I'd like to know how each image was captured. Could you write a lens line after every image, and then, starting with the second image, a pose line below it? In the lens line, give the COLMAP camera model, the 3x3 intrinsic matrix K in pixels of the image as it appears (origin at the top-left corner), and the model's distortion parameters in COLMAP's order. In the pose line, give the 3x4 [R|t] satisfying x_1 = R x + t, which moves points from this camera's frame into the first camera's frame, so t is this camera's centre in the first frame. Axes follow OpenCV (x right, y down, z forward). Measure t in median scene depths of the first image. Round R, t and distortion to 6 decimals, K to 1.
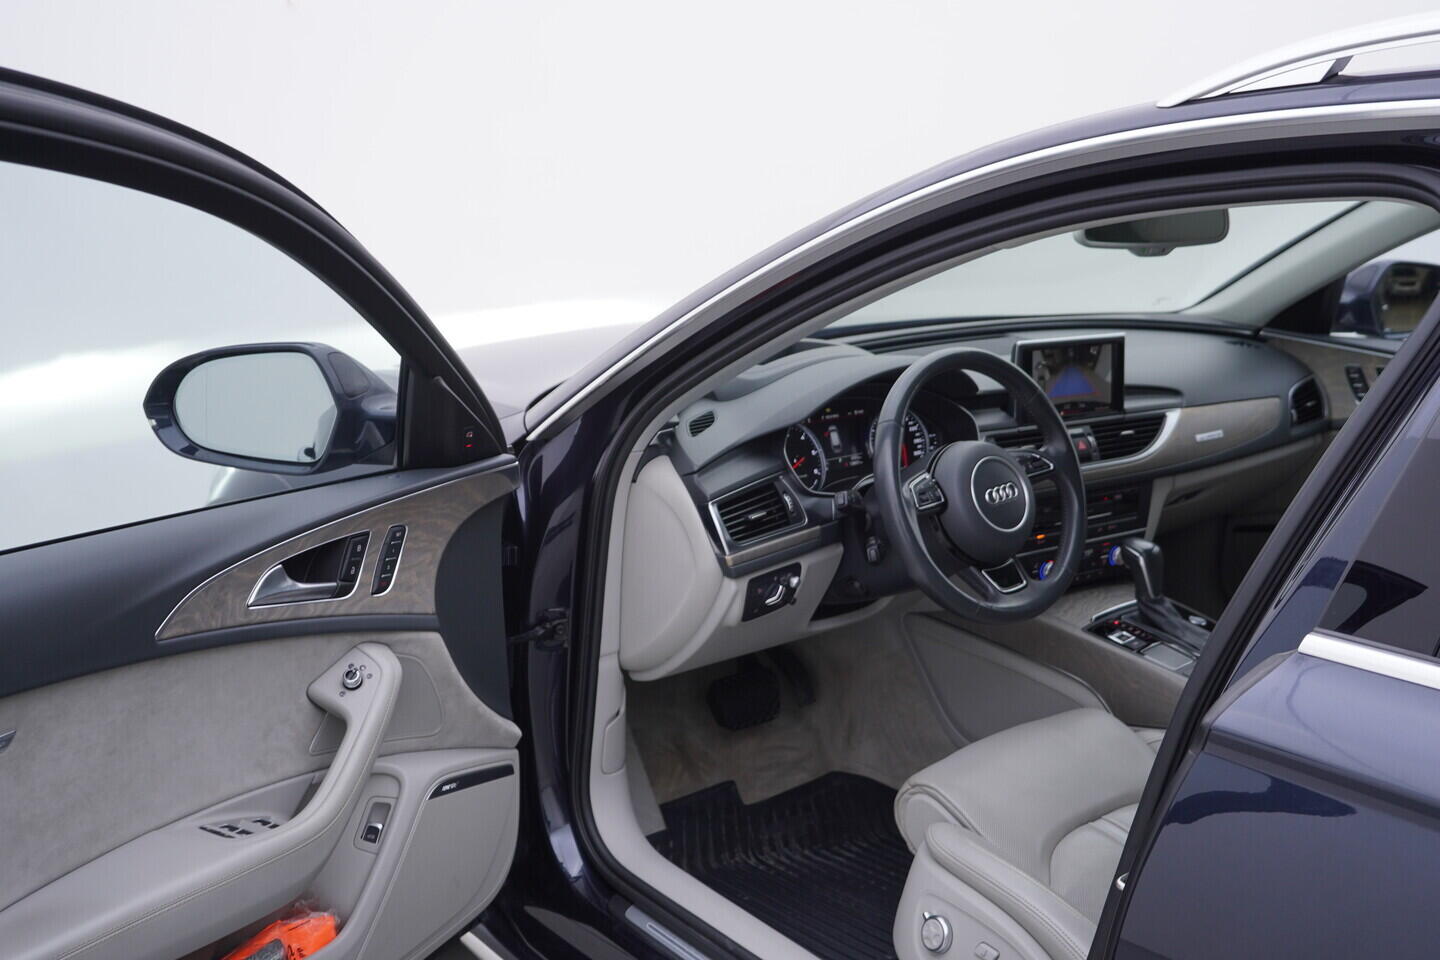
lens RADIAL K [[1476.0, 0, 724.6], [0, 1476.0, 486.3], [0, 0, 1]] dist [0.002934, 0.000000]
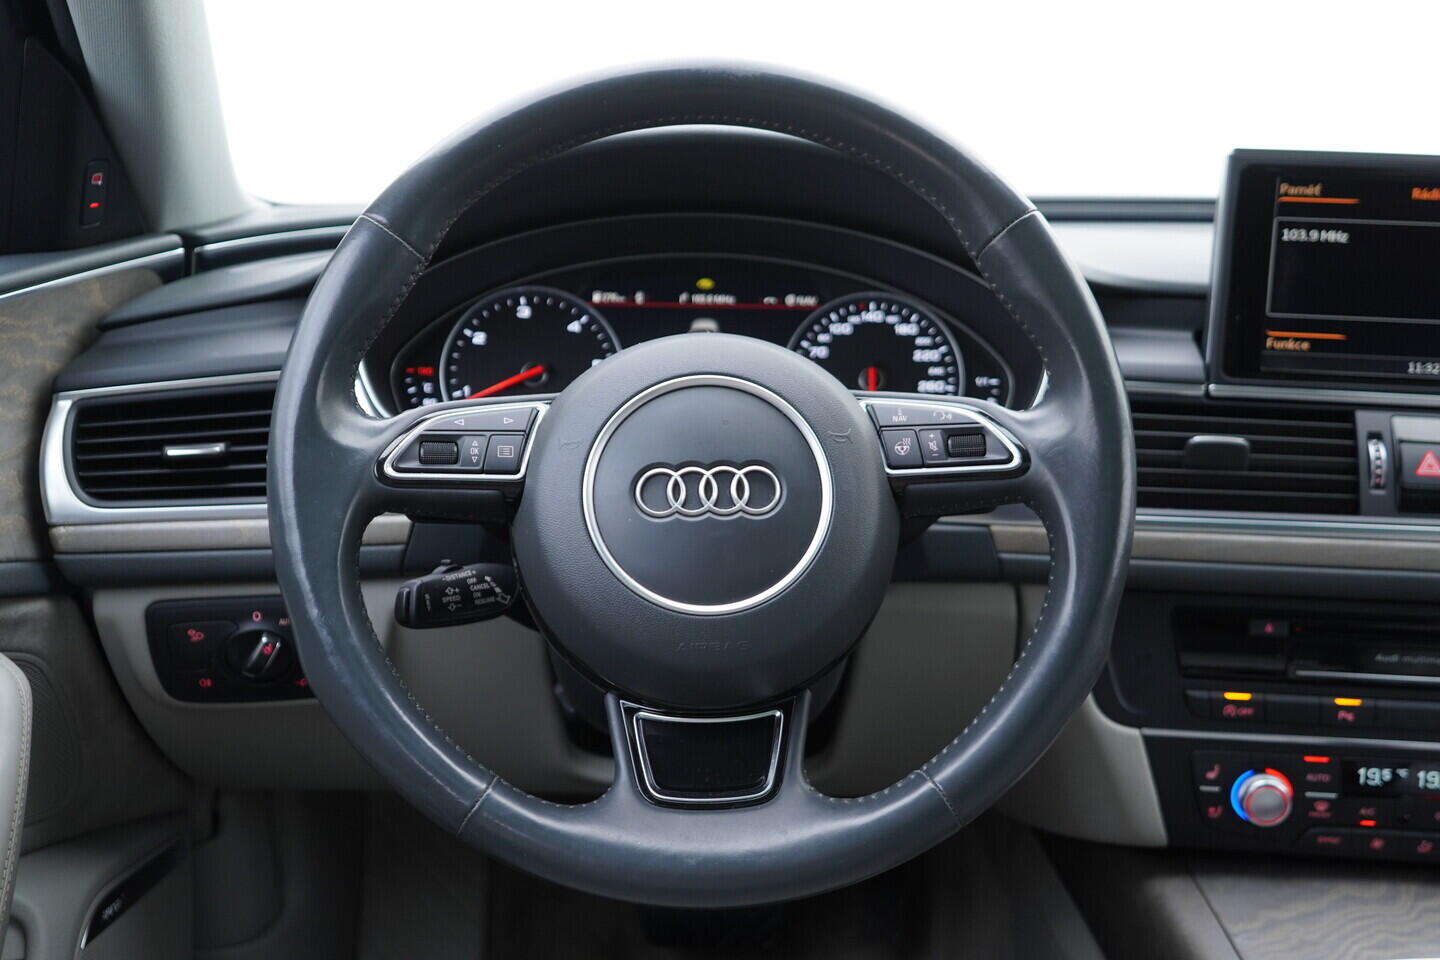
lens RADIAL K [[1476.0, 0, 720.1], [0, 1476.0, 476.5], [0, 0, 1]] dist [0.002934, 0.000000]
pose [[0.784919, 0.139528, -0.603684, 0.386476], [-0.164375, 0.986295, 0.014238, -0.003500], [0.597398, 0.088055, 0.797096, 0.756389]]
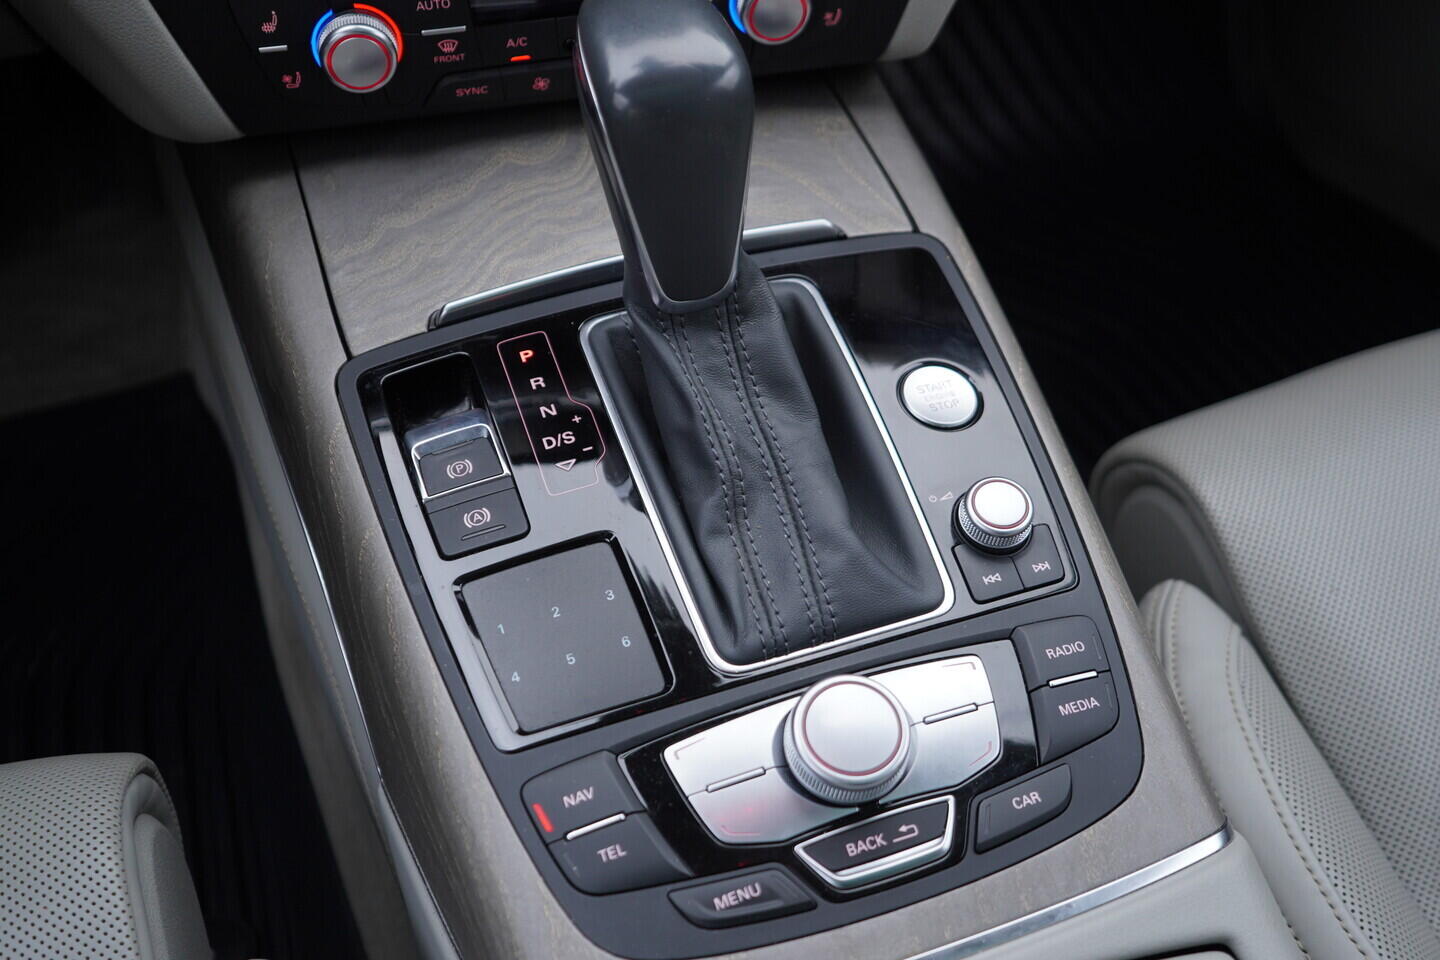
lens RADIAL K [[1476.0, 0, 719.1], [0, 1476.0, 478.5], [0, 0, 1]] dist [0.002934, 0.000000]
pose [[0.940285, 0.253949, -0.226657, 0.410453], [-0.086162, 0.821766, 0.563273, -0.026344], [0.329302, -0.510109, 0.794575, 0.963457]]
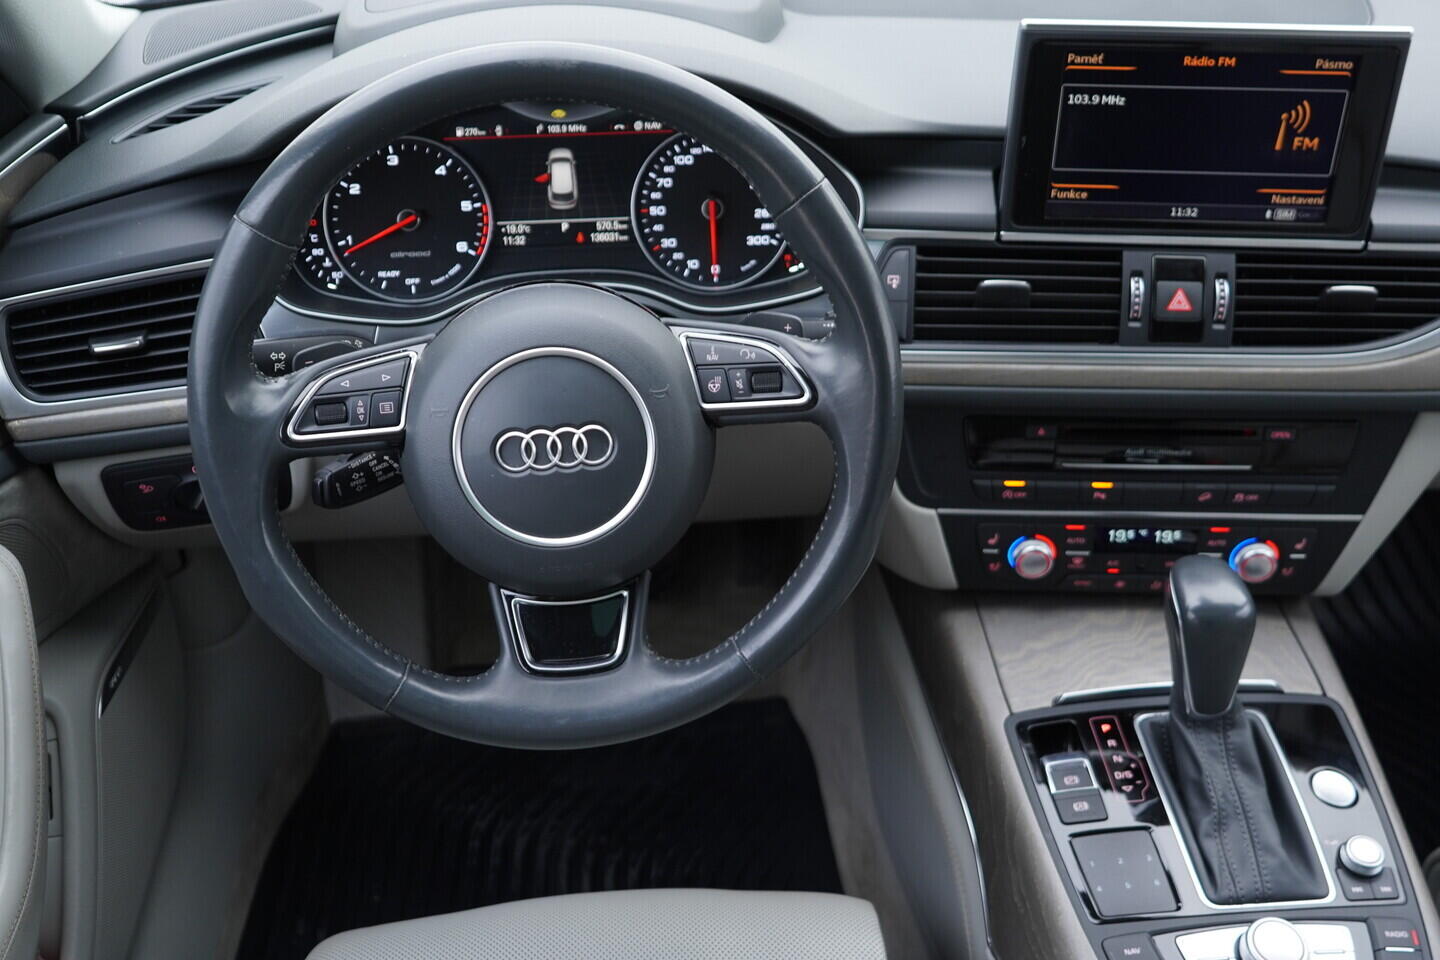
lens RADIAL K [[1476.0, 0, 722.4], [0, 1476.0, 478.5], [0, 0, 1]] dist [0.002934, 0.000000]
pose [[0.818878, 0.308258, -0.484165, 0.423136], [-0.128879, 0.920752, 0.368248, -0.140392], [0.559311, -0.239152, 0.793711, 0.718944]]
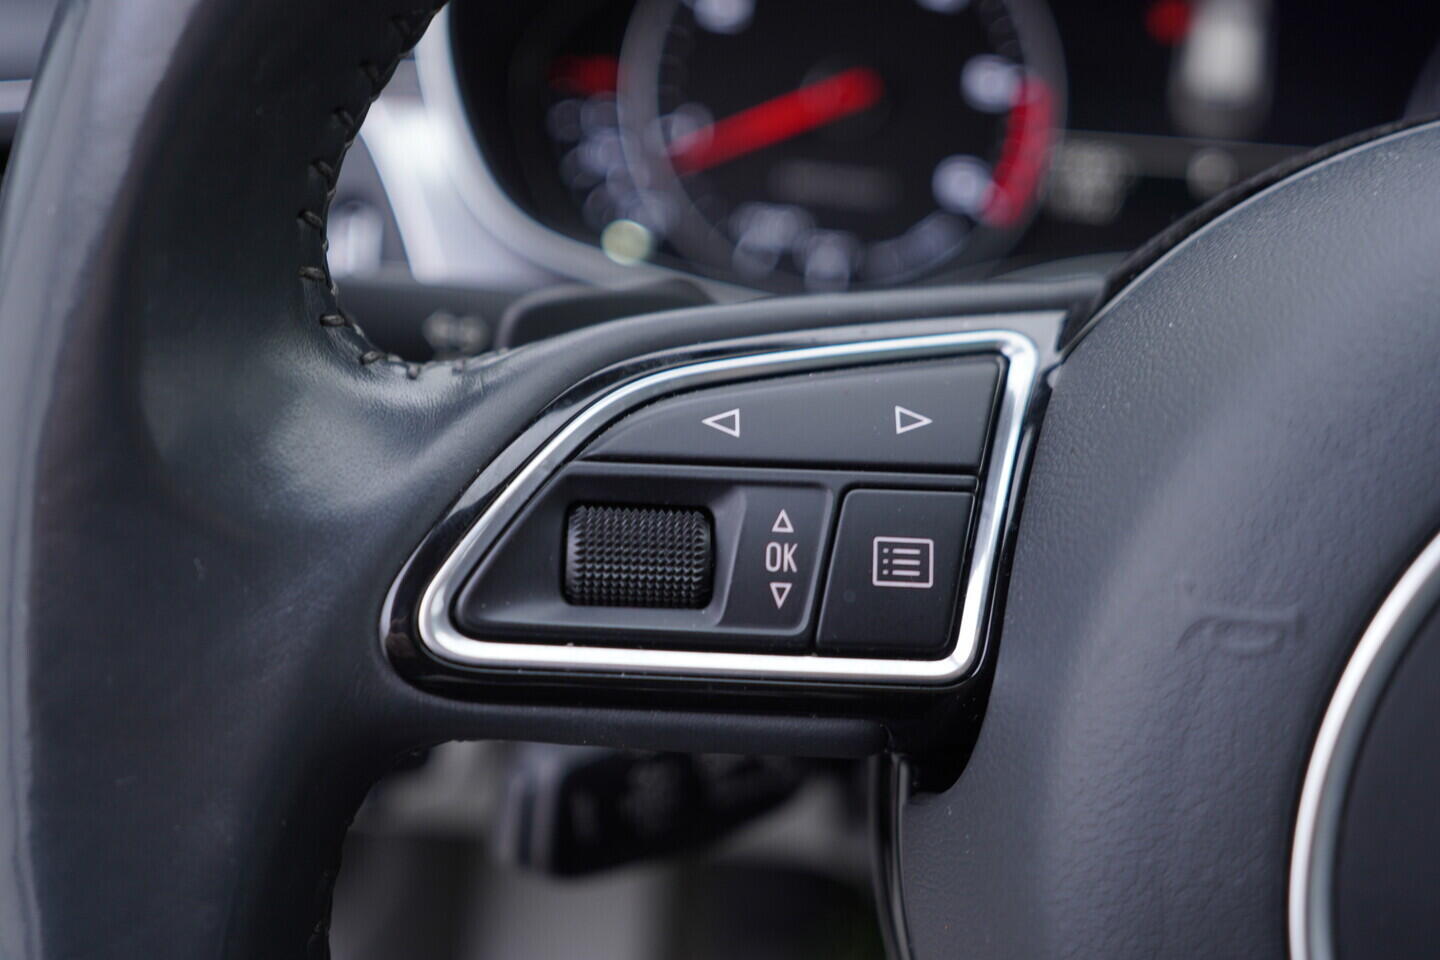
lens RADIAL K [[1476.0, 0, 714.7], [0, 1476.0, 482.0], [0, 0, 1]] dist [0.002934, 0.000000]
pose [[0.699238, 0.339695, -0.629025, 0.187351], [-0.209972, 0.938673, 0.273506, -0.021180], [0.683358, -0.059168, 0.727682, 0.927420]]
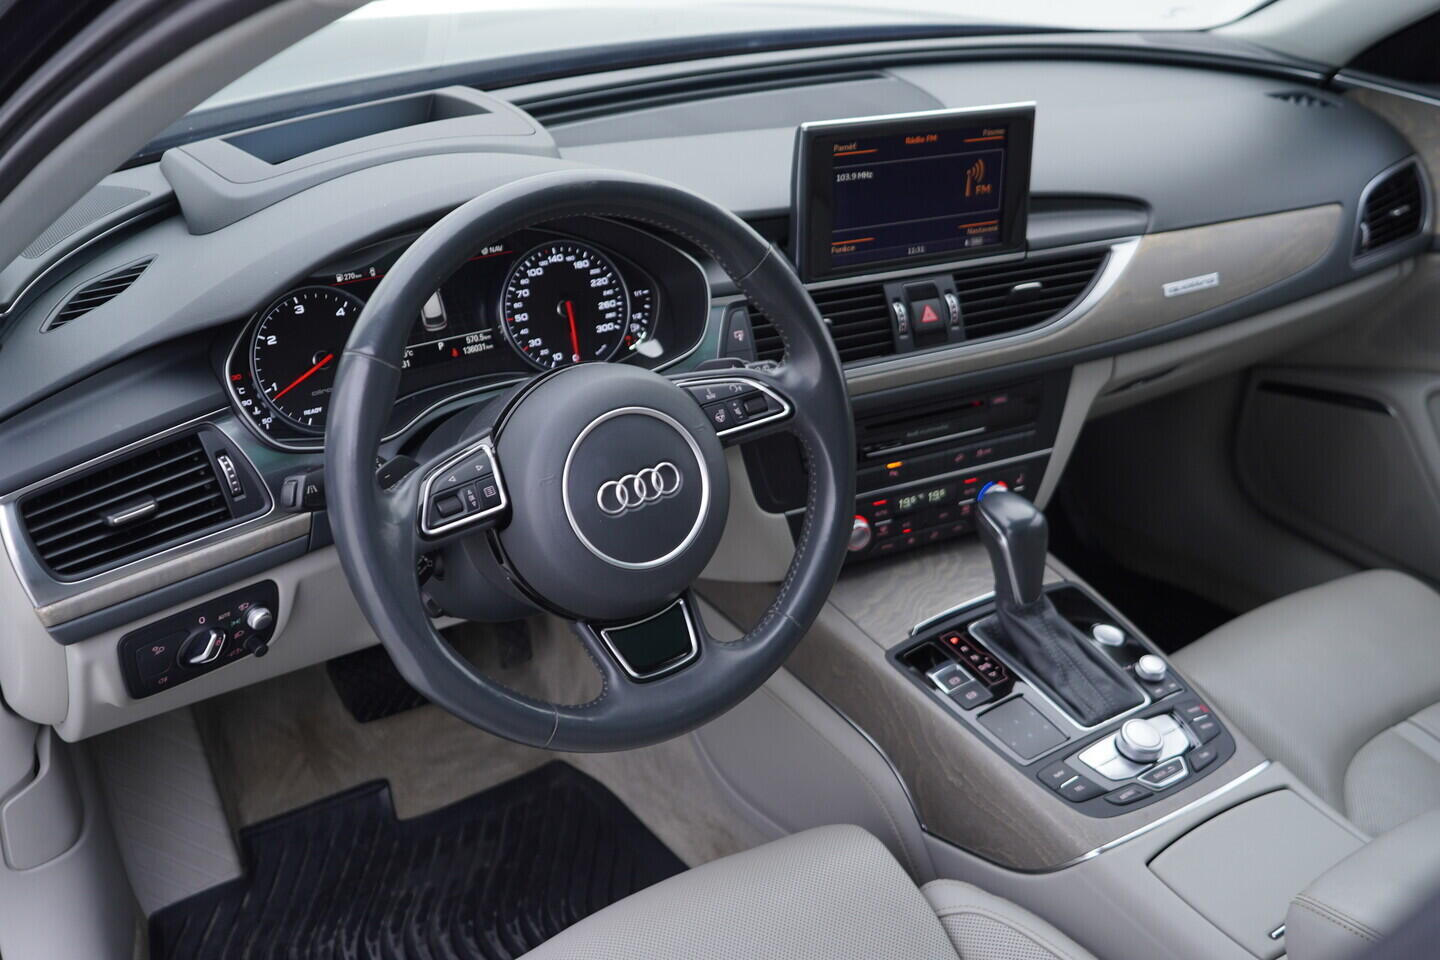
lens RADIAL K [[1476.0, 0, 722.1], [0, 1476.0, 480.0], [0, 0, 1]] dist [0.002934, 0.000000]
pose [[0.995156, 0.057354, -0.079846, 0.256734], [-0.036862, 0.970620, 0.237776, -0.115551], [0.091138, -0.233681, 0.968033, 0.539624]]
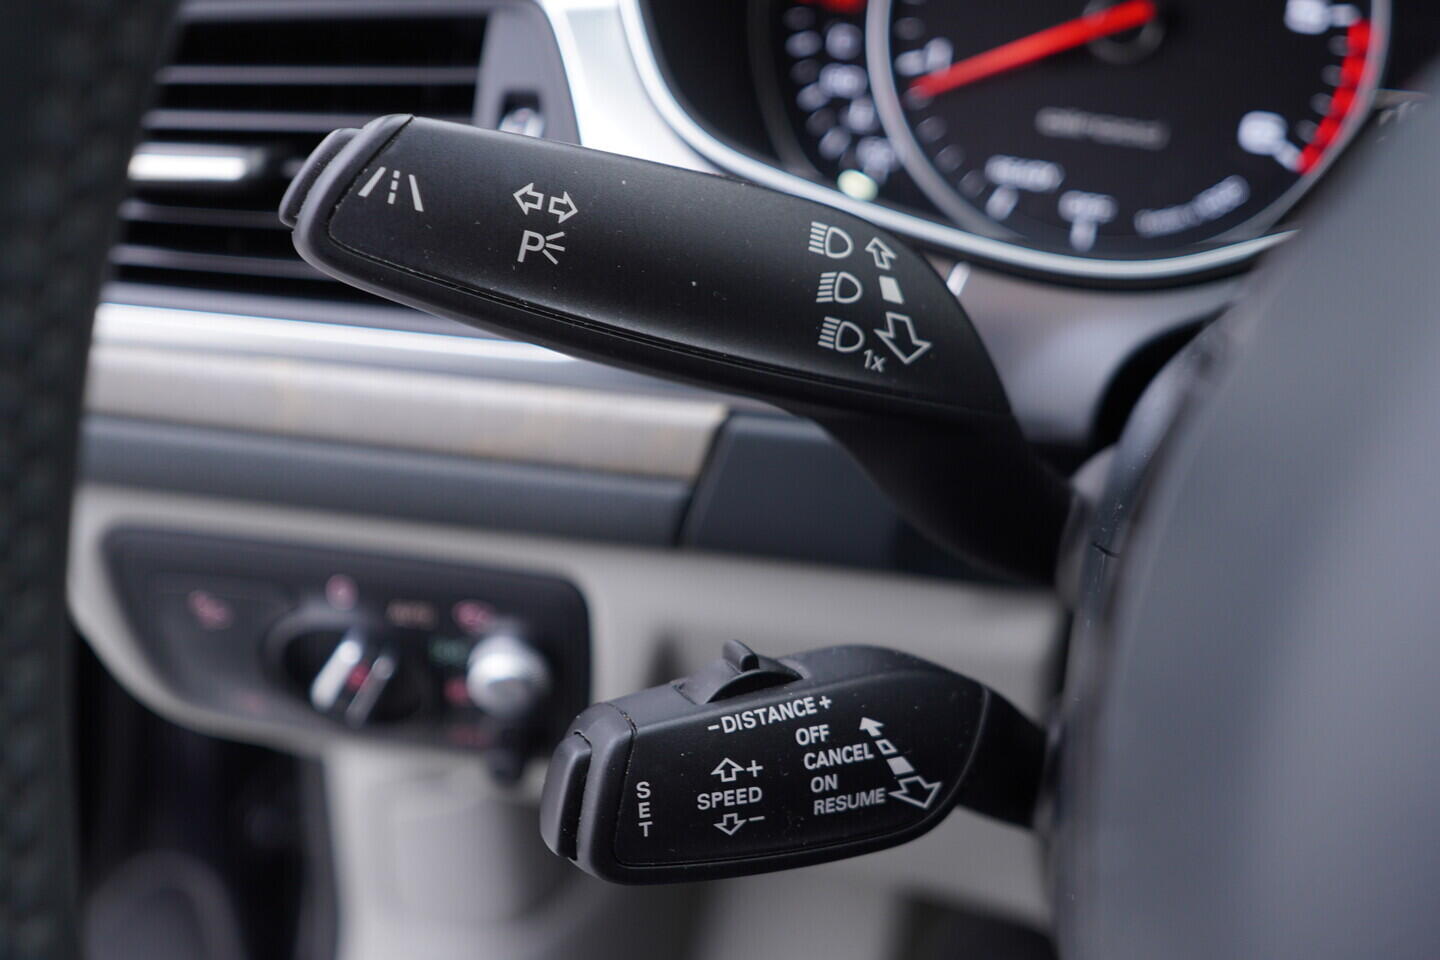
lens RADIAL K [[1476.0, 0, 716.5], [0, 1476.0, 473.6], [0, 0, 1]] dist [0.002934, 0.000000]
pose [[0.505428, 0.379173, -0.775094, 0.183812], [-0.240466, 0.924584, 0.295499, -0.010086], [0.828685, 0.037031, 0.558489, 0.956532]]
